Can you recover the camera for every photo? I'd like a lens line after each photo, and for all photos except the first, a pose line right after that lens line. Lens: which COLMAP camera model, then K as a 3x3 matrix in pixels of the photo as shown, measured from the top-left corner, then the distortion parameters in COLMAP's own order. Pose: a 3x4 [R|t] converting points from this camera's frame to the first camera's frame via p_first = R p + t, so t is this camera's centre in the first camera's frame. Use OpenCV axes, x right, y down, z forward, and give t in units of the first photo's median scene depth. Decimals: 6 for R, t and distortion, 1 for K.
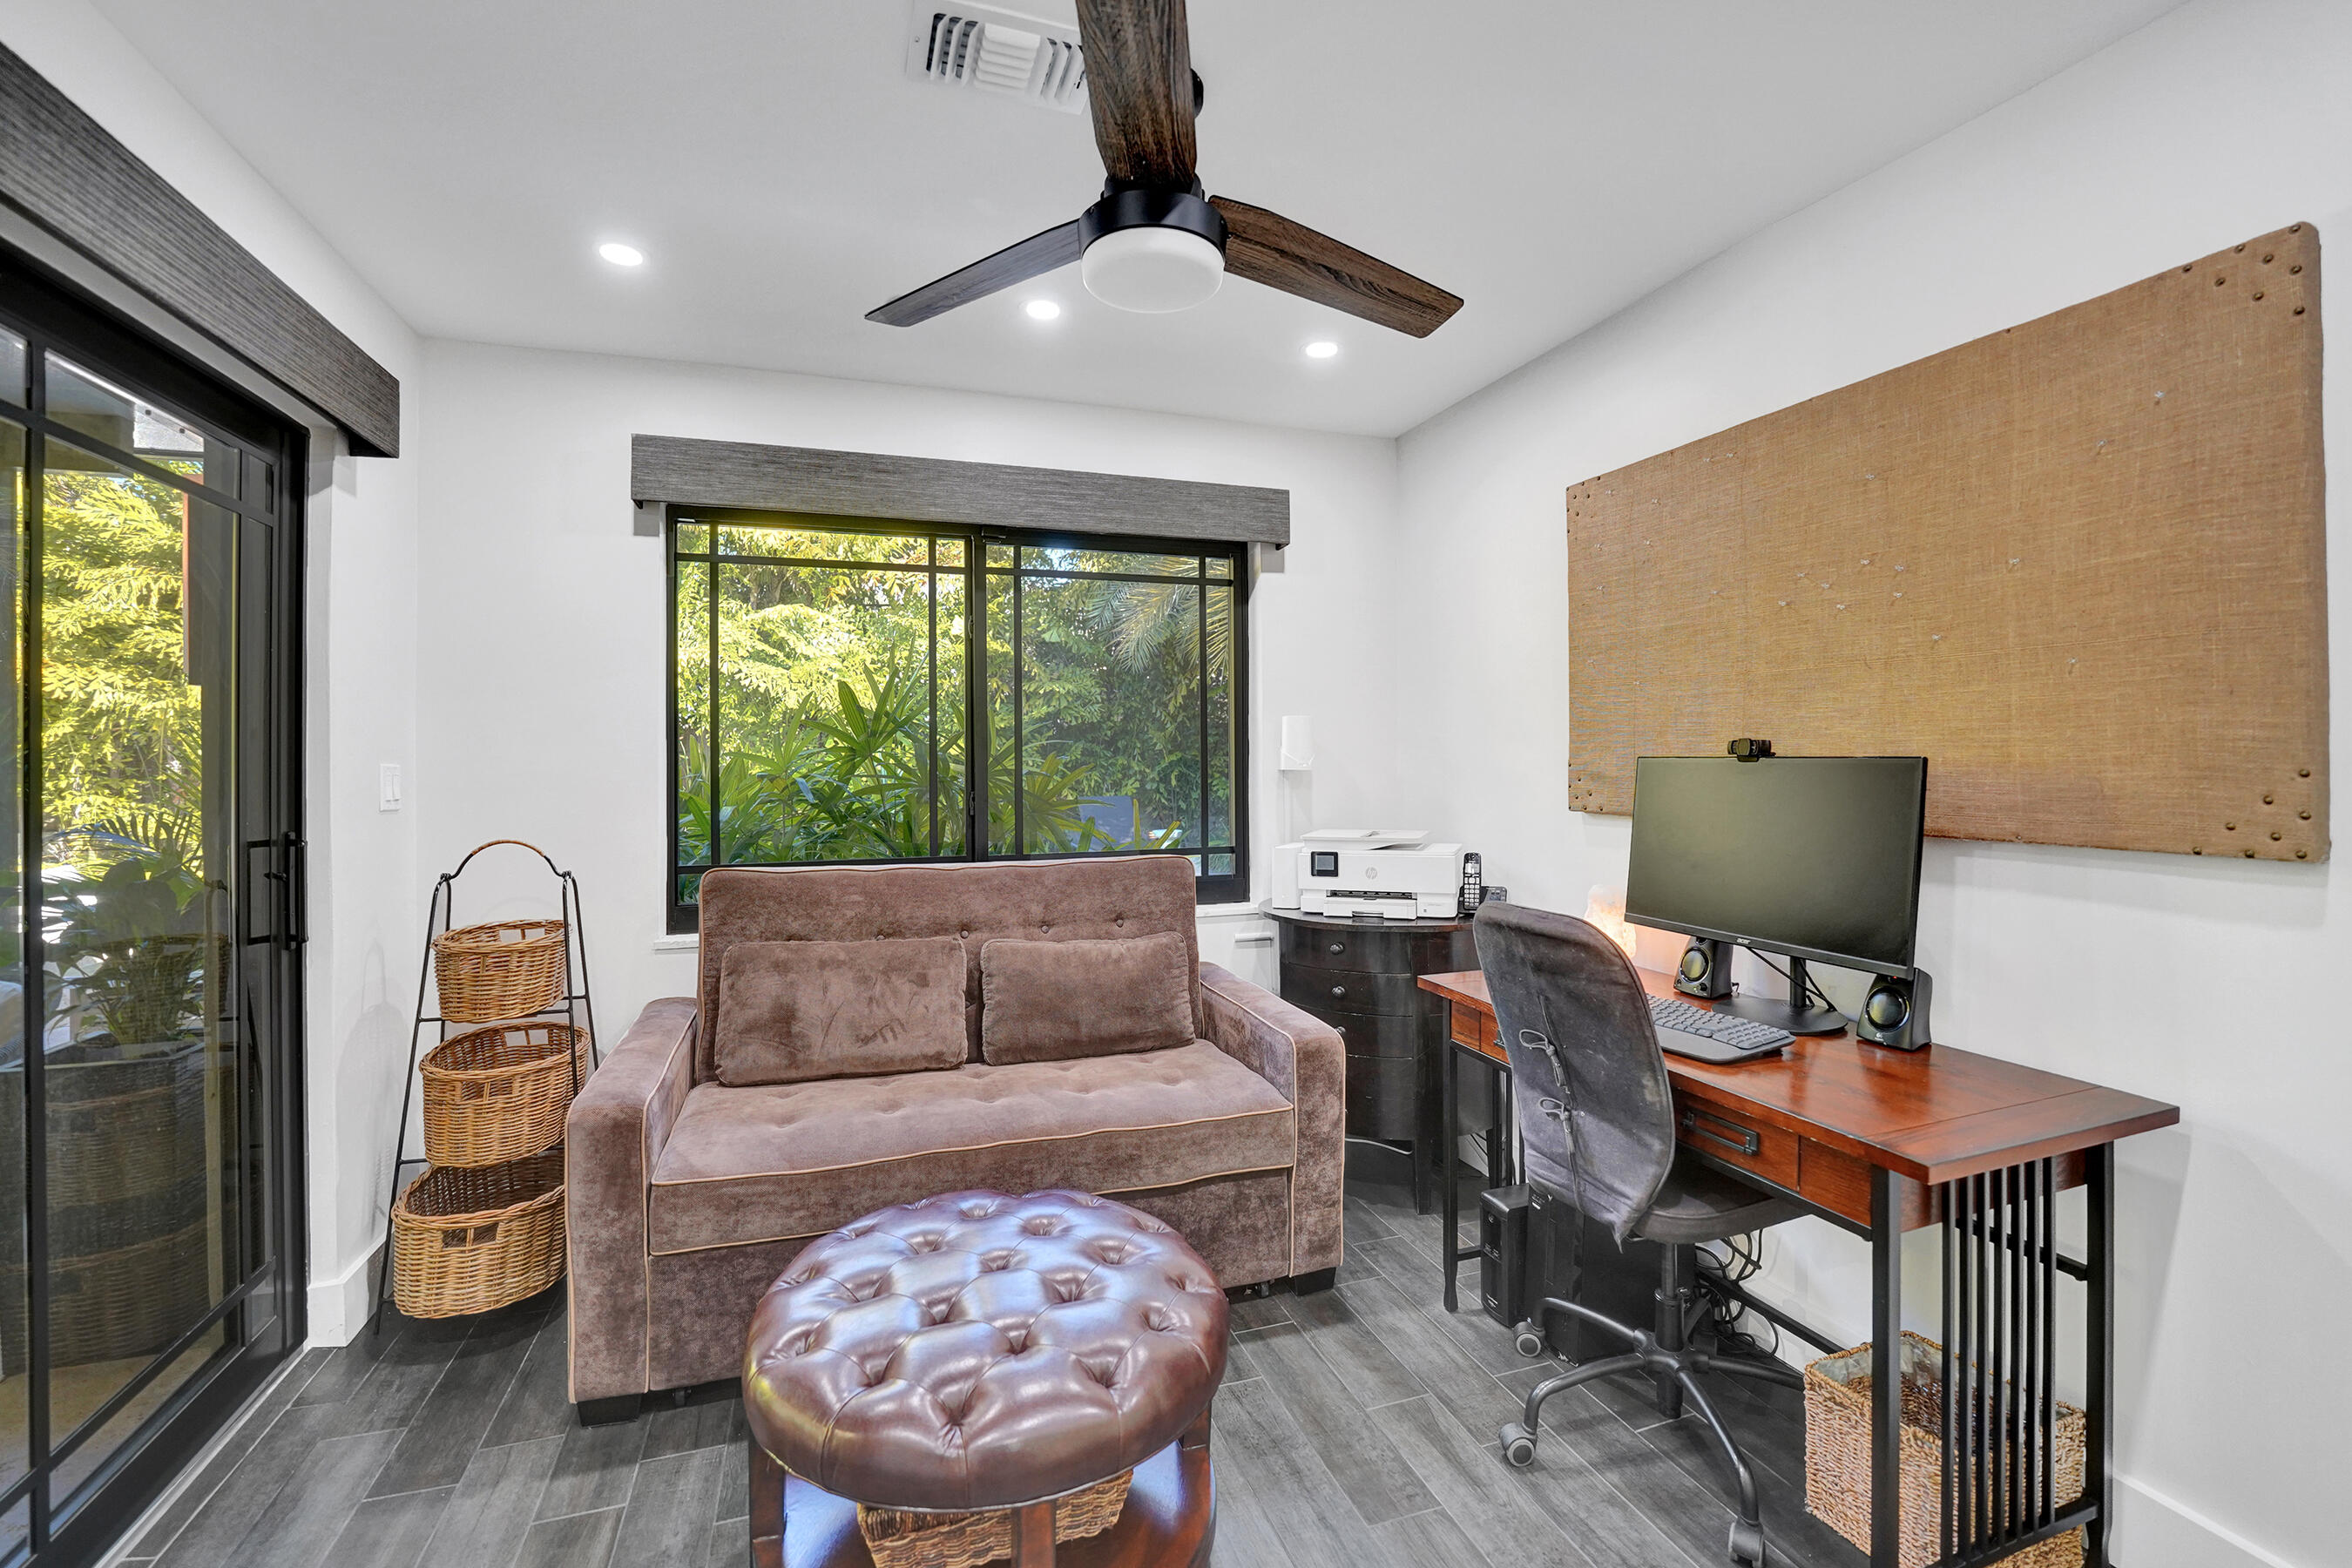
lens RADIAL K [[964.1, 0, 1189.5], [0, 964.1, 765.0], [0, 0, 1]] dist [-0.028241, 0.003573]
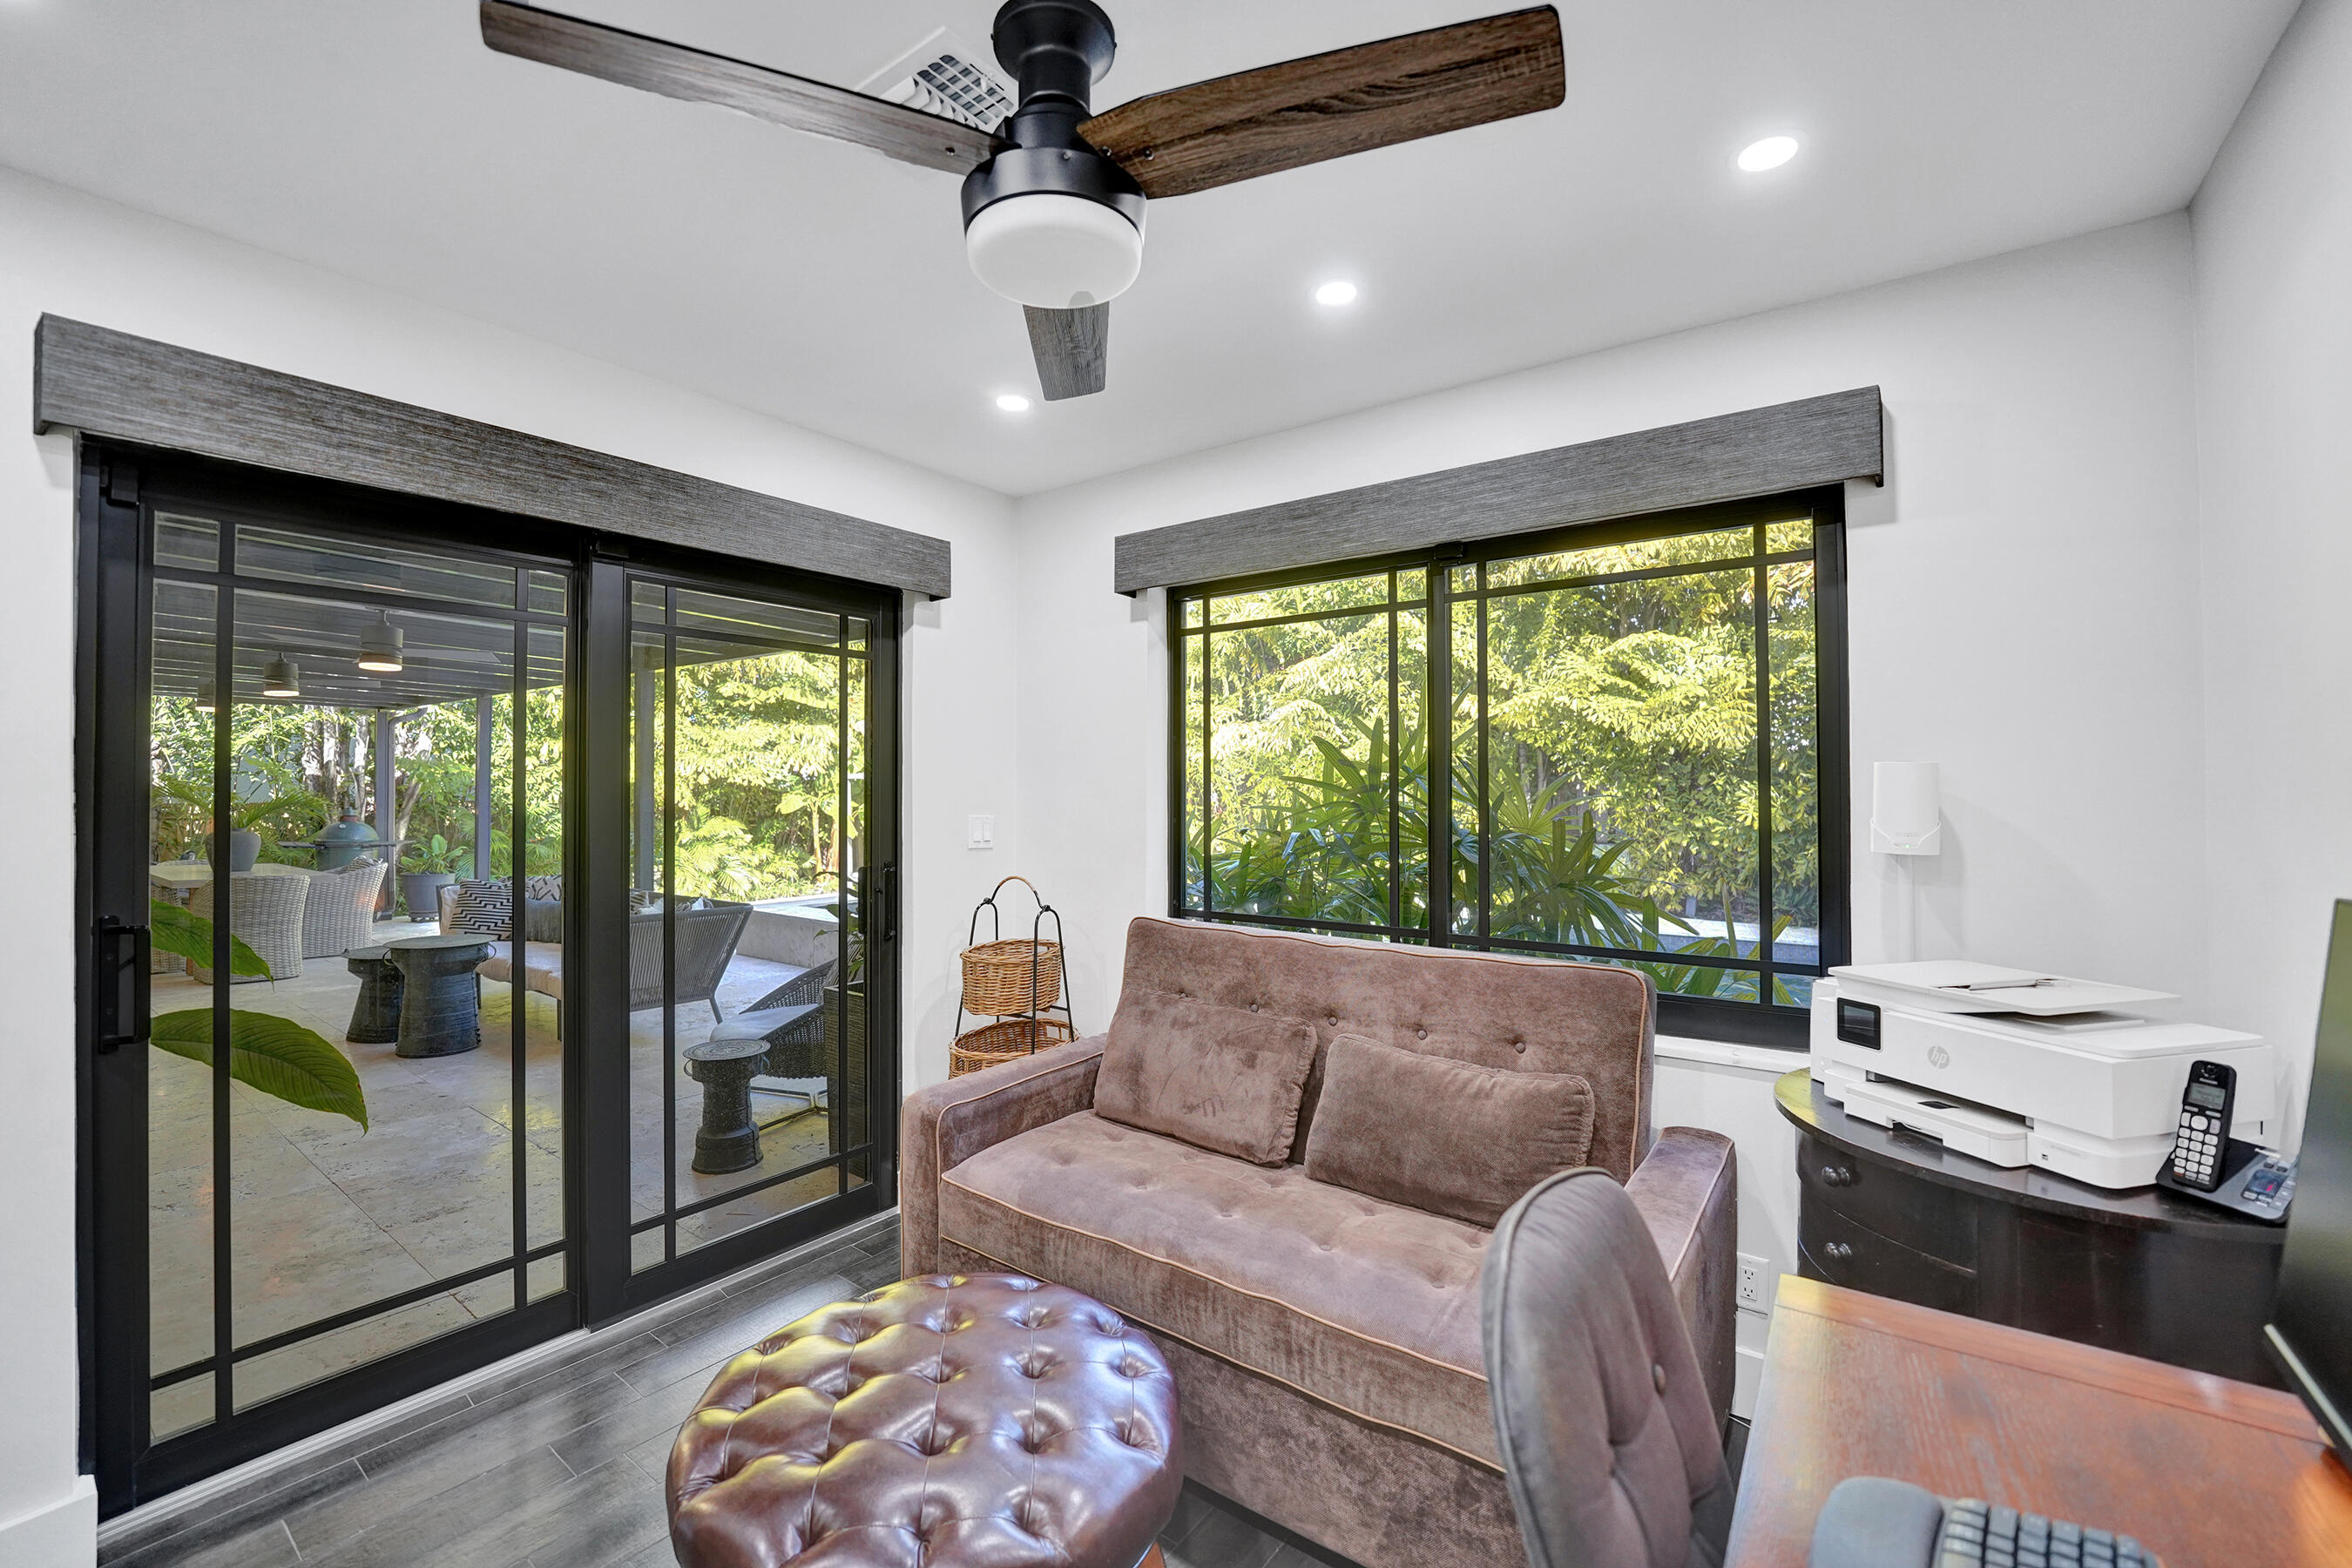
lens RADIAL K [[964.1, 0, 1164.0], [0, 964.1, 785.2], [0, 0, 1]] dist [-0.028241, 0.003573]
pose [[0.563752, 0.001496, -0.825942, 0.380672], [-0.010285, 0.999934, -0.005210, -0.032450], [0.825880, 0.011432, 0.563730, 0.342275]]
